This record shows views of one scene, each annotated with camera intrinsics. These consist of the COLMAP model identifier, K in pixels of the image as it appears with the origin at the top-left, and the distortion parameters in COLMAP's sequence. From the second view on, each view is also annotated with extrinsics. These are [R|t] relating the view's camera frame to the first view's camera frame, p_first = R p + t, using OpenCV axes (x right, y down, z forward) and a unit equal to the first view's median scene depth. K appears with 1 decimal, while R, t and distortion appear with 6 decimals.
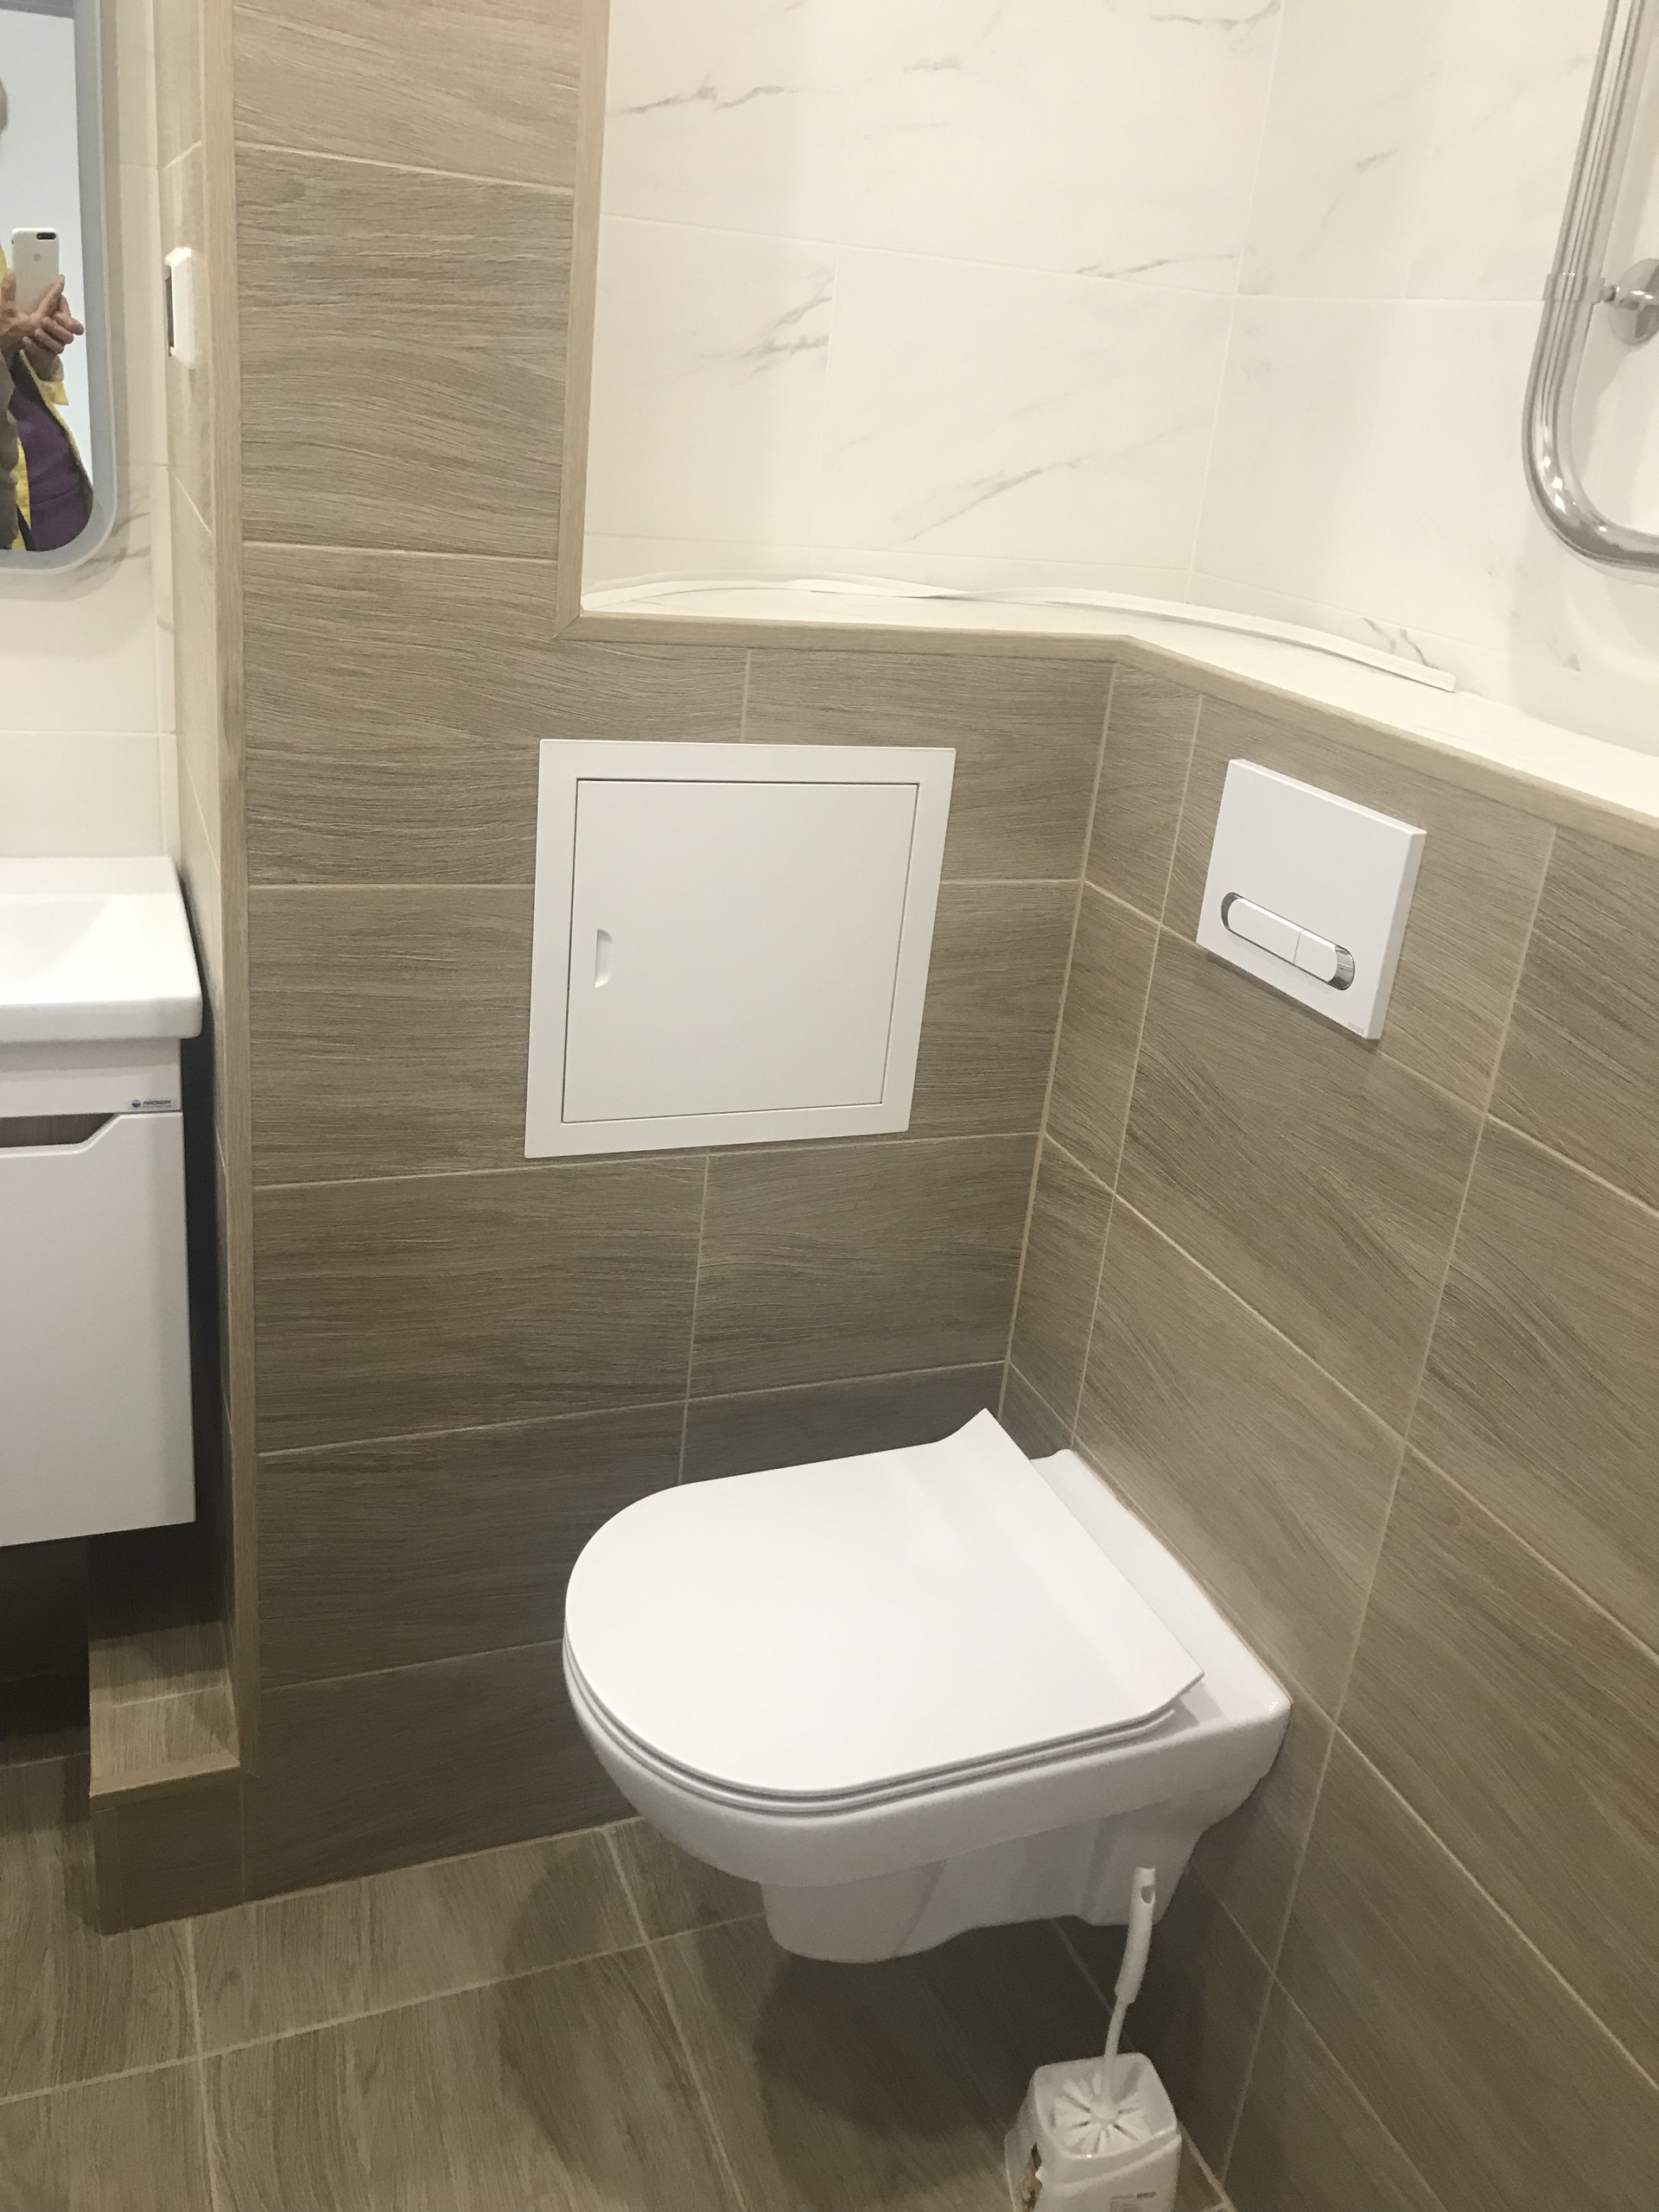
lens RADIAL K [[1821.7, 0, 805.6], [0, 1821.7, 1052.2], [0, 0, 1]] dist [0.042576, -0.057405]
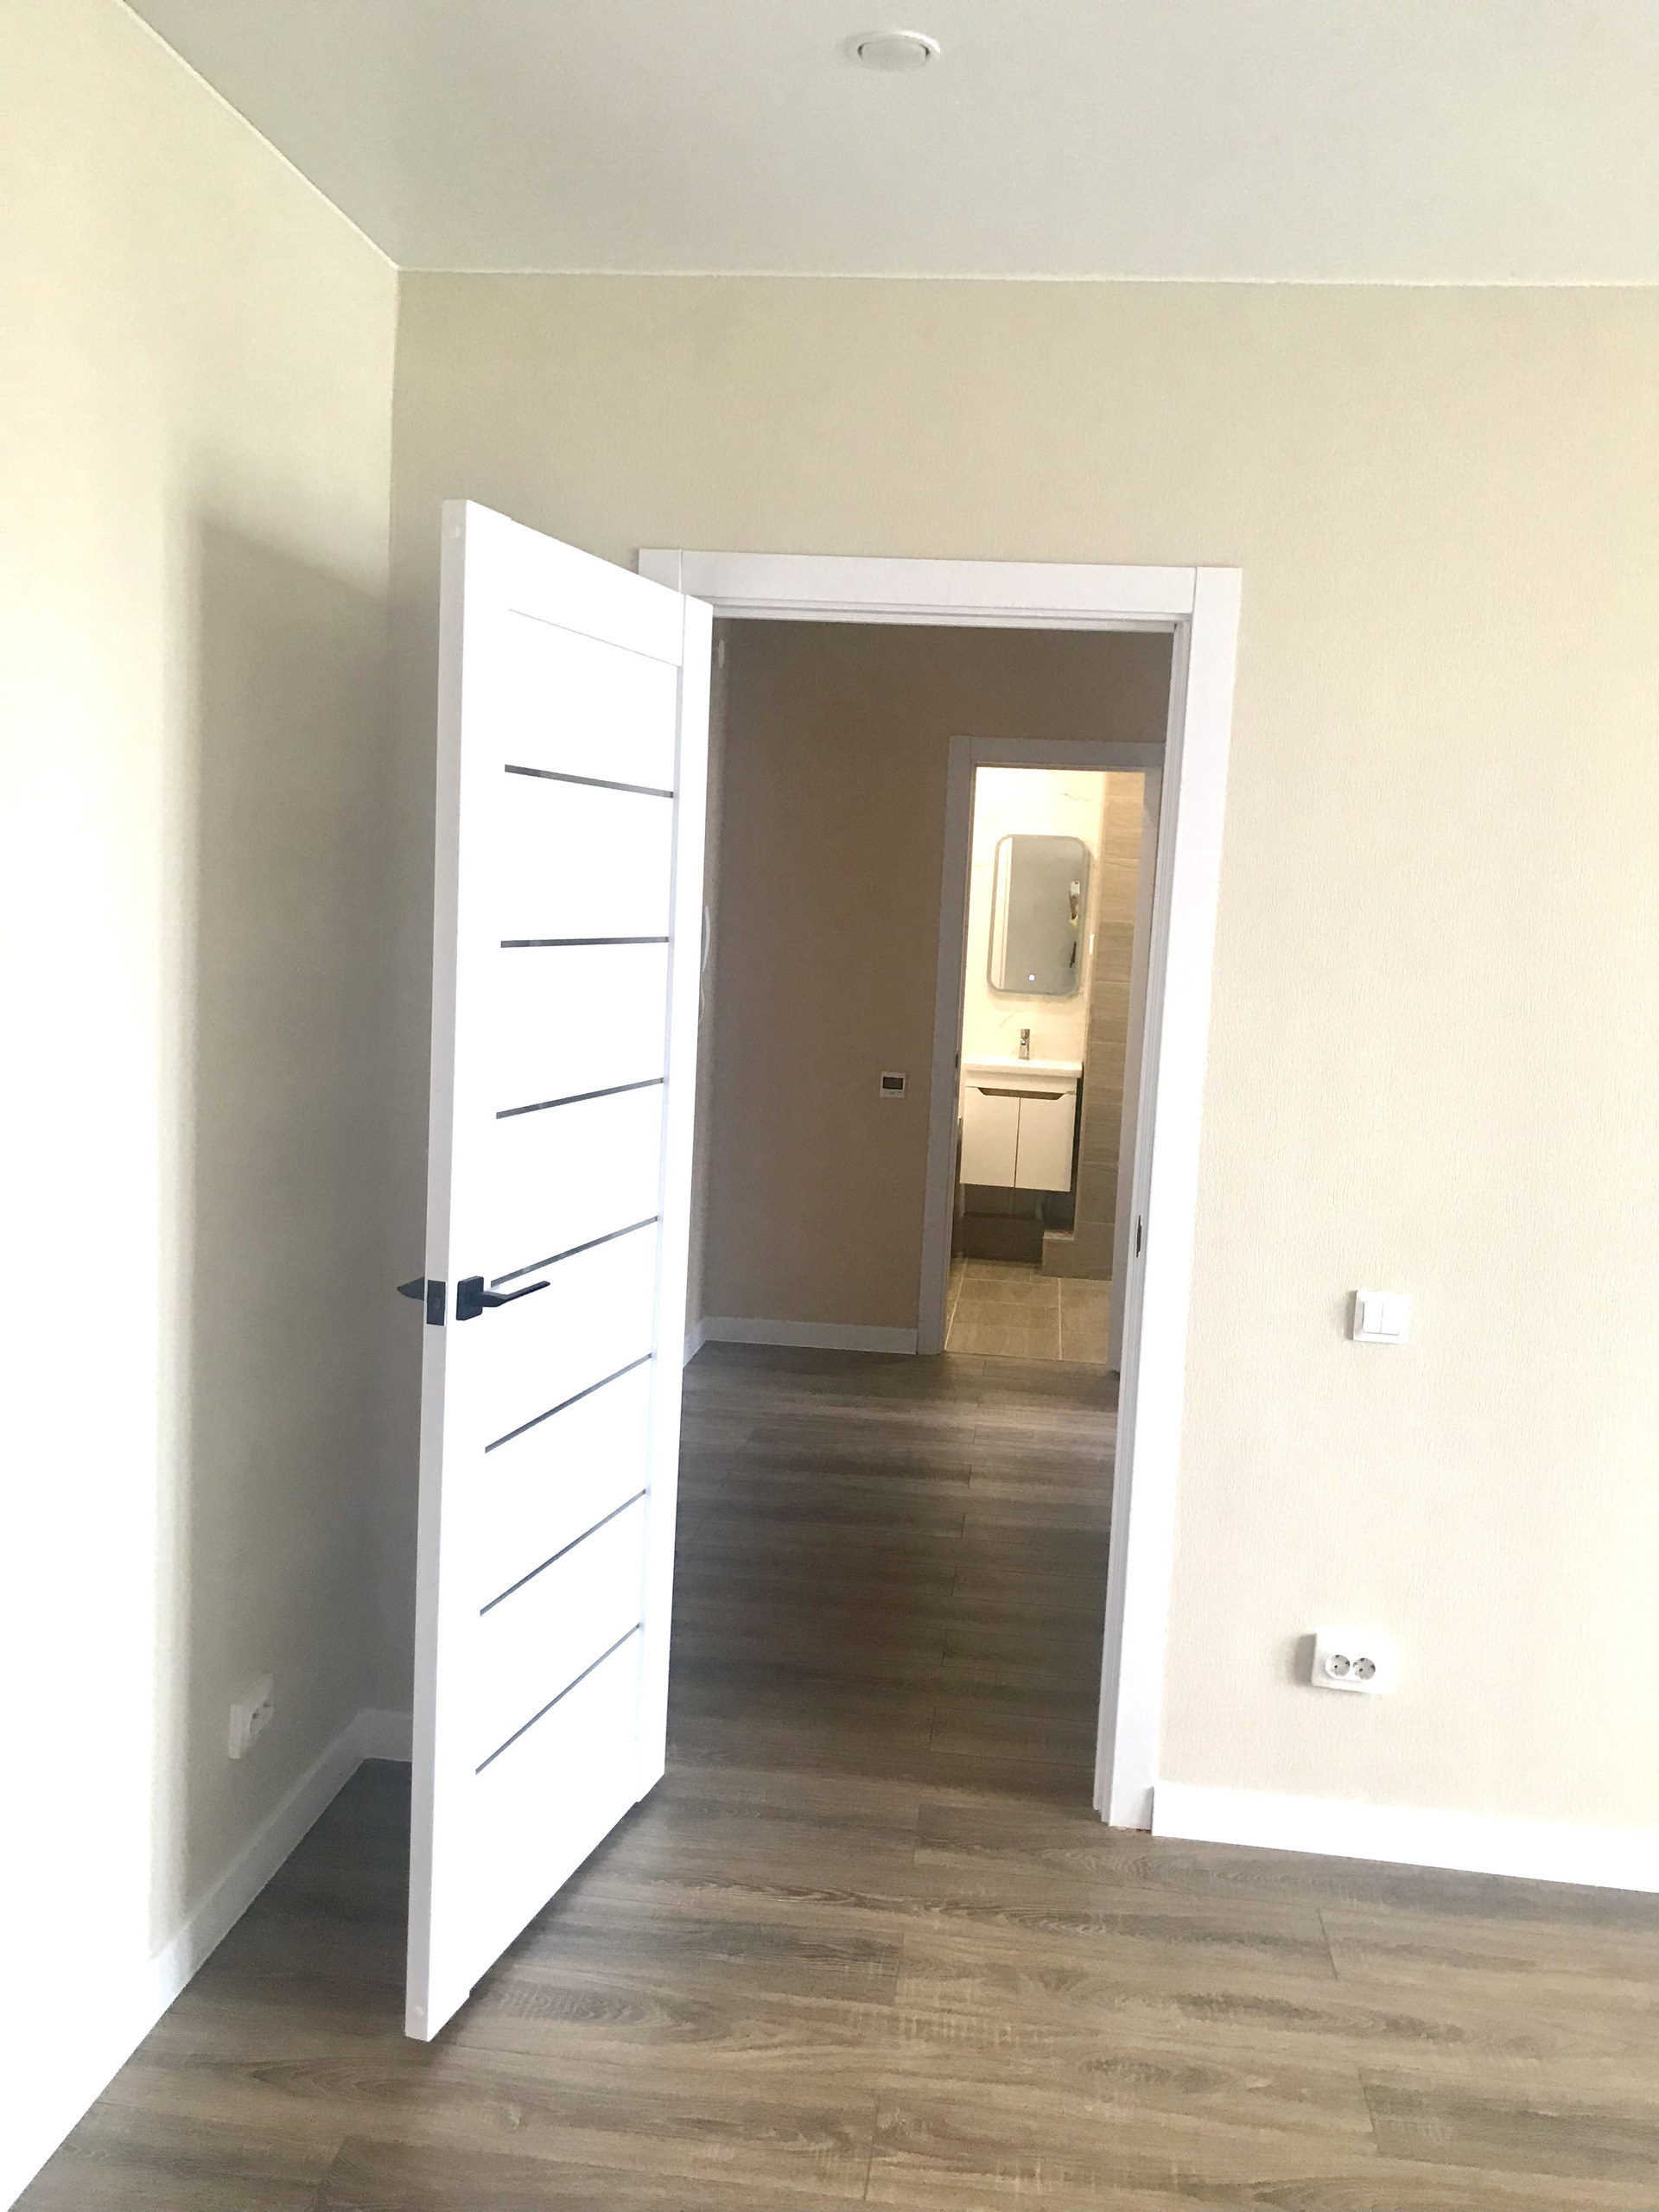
lens RADIAL K [[1821.7, 0, 817.3], [0, 1821.7, 1107.3], [0, 0, 1]] dist [0.042576, -0.057405]
pose [[0.875556, 0.008233, -0.483047, 1.489975], [-0.142325, 0.959878, -0.241614, 1.412995], [0.461677, 0.280296, 0.841598, -3.612242]]
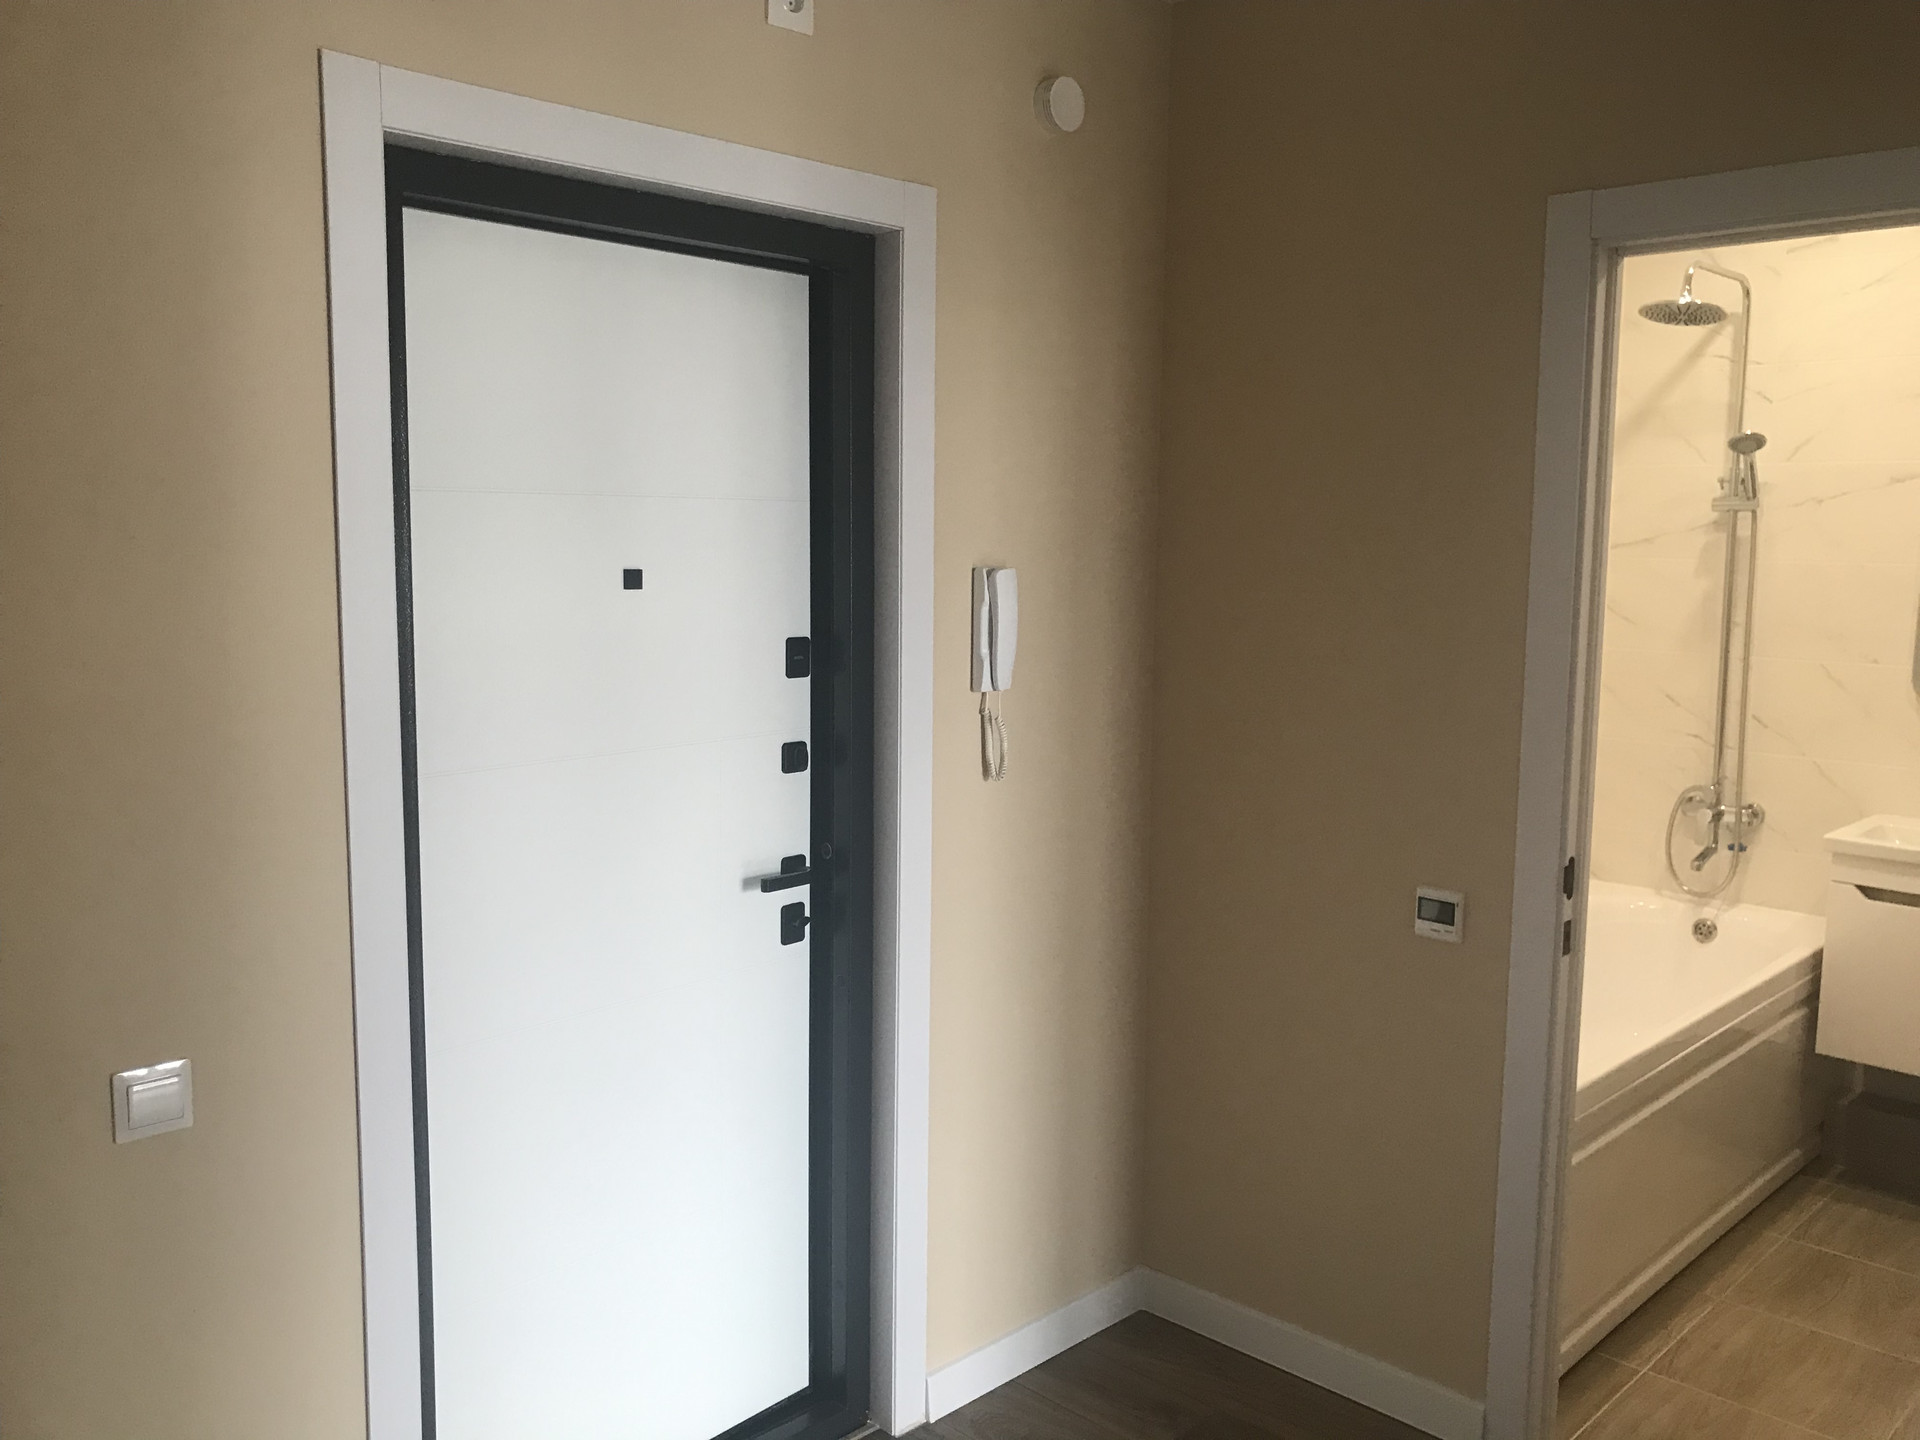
lens RADIAL K [[1581.2, 0, 963.5], [0, 1581.2, 719.1], [0, 0, 1]] dist [0.042576, -0.057405]
pose [[0.411638, 0.028052, -0.910916, 1.060065], [-0.302945, 0.946898, -0.107739, 0.484613], [0.859522, 0.320307, 0.398278, -1.311437]]
